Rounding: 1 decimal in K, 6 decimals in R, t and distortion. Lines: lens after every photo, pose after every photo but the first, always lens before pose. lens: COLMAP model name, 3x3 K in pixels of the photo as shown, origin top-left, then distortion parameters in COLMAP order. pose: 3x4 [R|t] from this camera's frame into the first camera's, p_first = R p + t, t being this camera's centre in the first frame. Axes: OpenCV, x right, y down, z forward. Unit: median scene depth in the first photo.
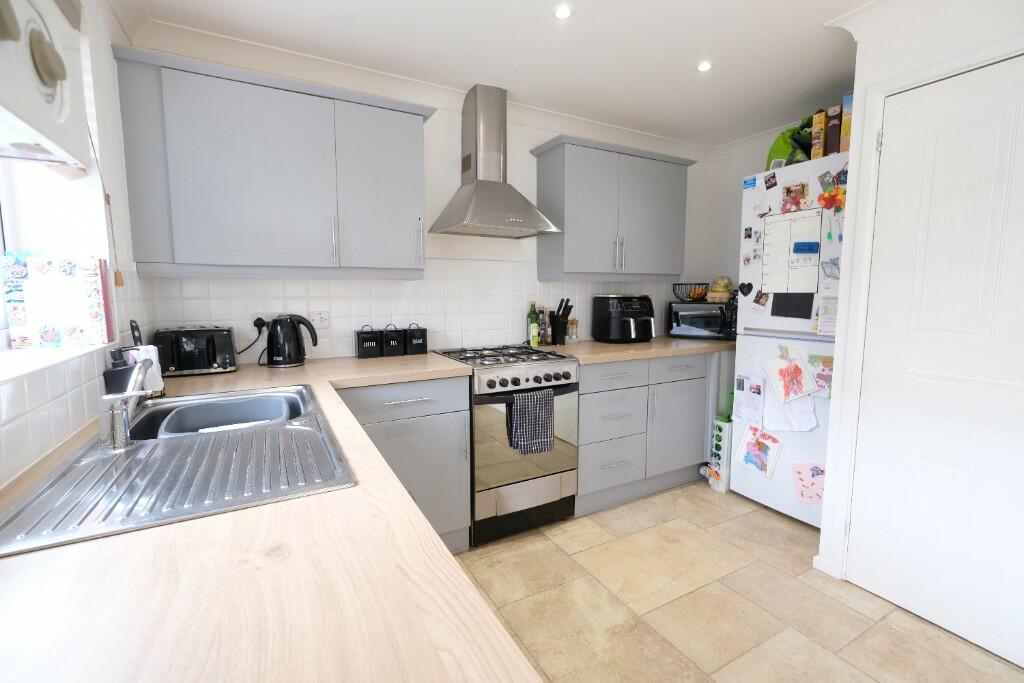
lens RADIAL K [[446.9, 0, 511.8], [0, 446.9, 341.8], [0, 0, 1]] dist [-0.003461, -0.000142]
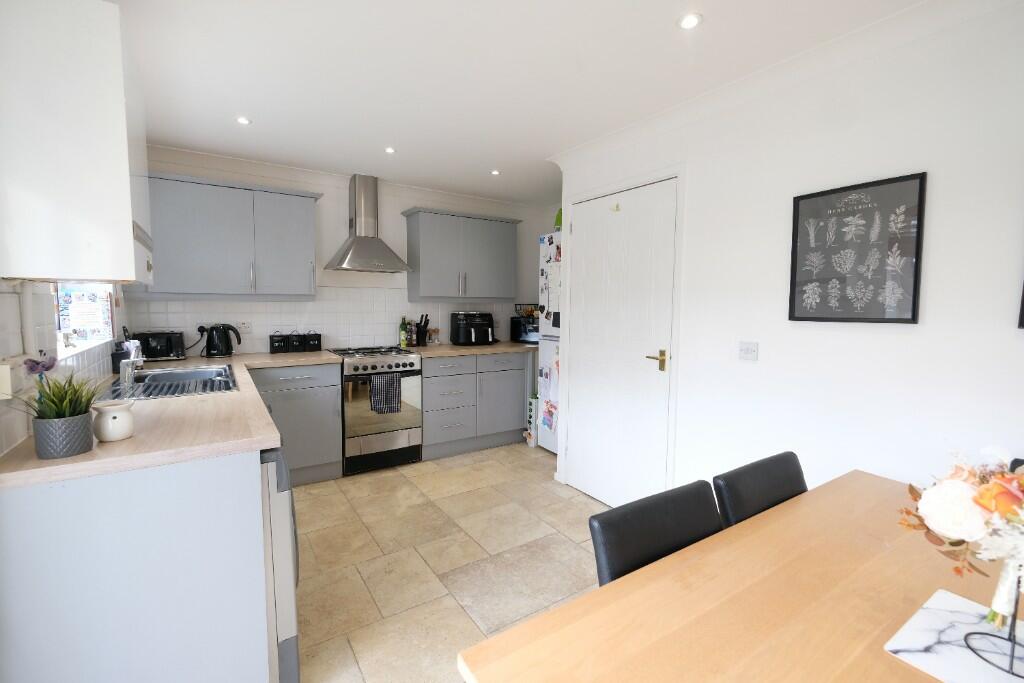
lens RADIAL K [[446.9, 0, 511.8], [0, 446.9, 340.2], [0, 0, 1]] dist [-0.003461, -0.000142]
pose [[0.996115, 0.003238, 0.088007, 0.316543], [-0.000498, 0.999515, -0.031136, 0.037582], [-0.088065, 0.030972, 0.995633, -0.541994]]
